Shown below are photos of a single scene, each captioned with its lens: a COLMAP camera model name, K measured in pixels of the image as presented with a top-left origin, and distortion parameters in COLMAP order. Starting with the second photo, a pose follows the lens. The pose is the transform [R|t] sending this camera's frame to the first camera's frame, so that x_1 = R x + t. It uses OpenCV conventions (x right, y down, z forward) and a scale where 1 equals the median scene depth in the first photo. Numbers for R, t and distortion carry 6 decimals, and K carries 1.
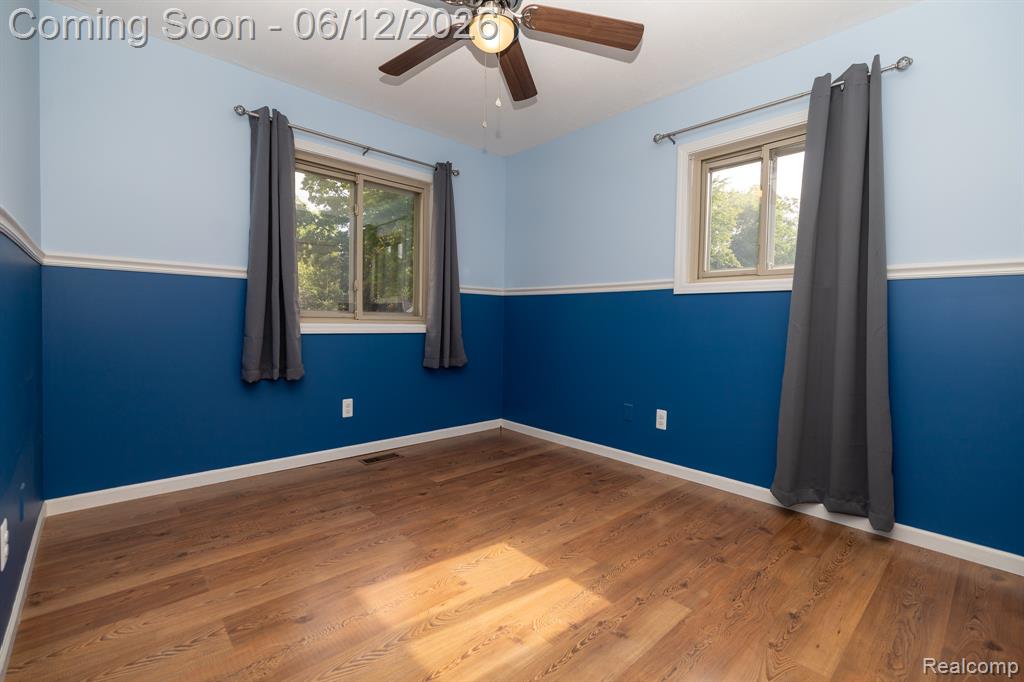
lens RADIAL K [[430.4, 0, 507.5], [0, 430.4, 338.7], [0, 0, 1]] dist [0.000953, 0.000705]
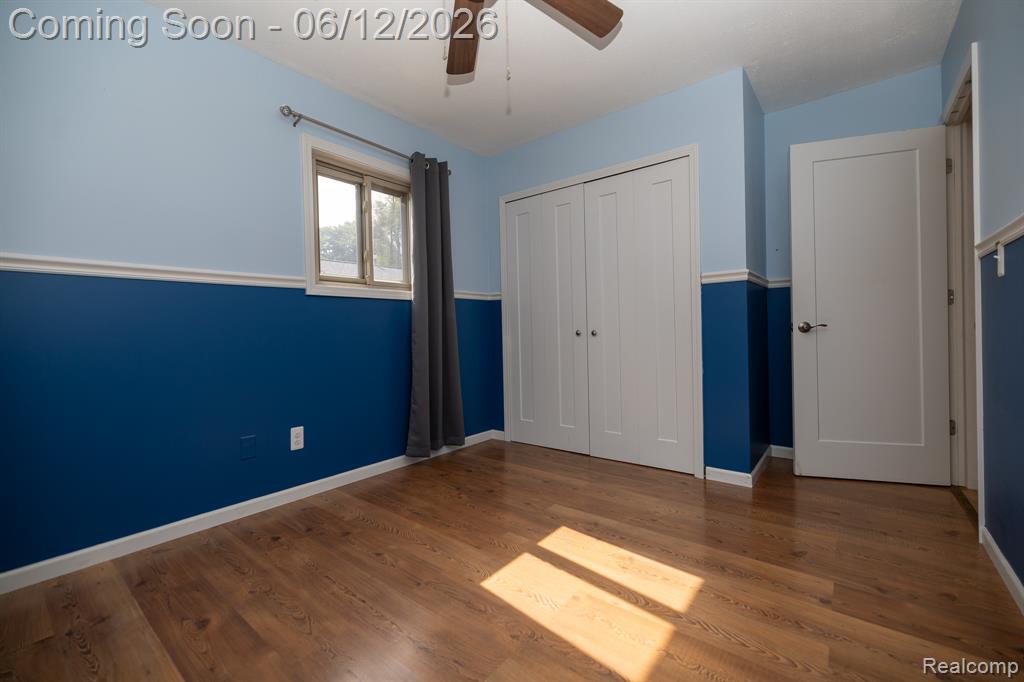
lens RADIAL K [[430.4, 0, 506.7], [0, 430.4, 334.9], [0, 0, 1]] dist [0.000953, 0.000705]
pose [[-0.133417, -0.024118, 0.990766, -0.689848], [0.061159, 0.997598, 0.032520, -0.027247], [-0.989171, 0.064933, -0.131622, 0.856012]]
